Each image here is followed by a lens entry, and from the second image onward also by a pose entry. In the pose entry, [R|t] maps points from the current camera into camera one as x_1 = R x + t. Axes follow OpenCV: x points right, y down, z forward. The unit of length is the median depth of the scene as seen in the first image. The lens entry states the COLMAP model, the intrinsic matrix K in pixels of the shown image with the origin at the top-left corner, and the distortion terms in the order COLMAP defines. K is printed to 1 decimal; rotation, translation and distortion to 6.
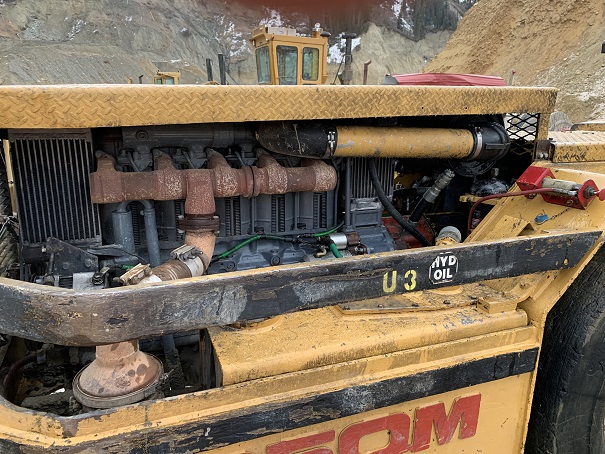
lens RADIAL K [[459.1, 0, 305.1], [0, 459.1, 229.5], [0, 0, 1]] dist [0.035033, -0.036808]
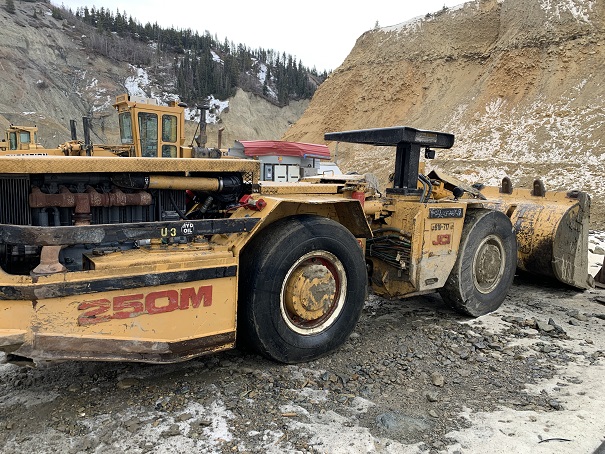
lens RADIAL K [[459.1, 0, 303.4], [0, 459.1, 225.2], [0, 0, 1]] dist [0.035033, -0.036808]
pose [[0.963745, -0.014880, 0.266409, 0.178829], [0.049462, 0.991102, -0.123572, 0.314289], [-0.262200, 0.132269, 0.955906, -1.240958]]
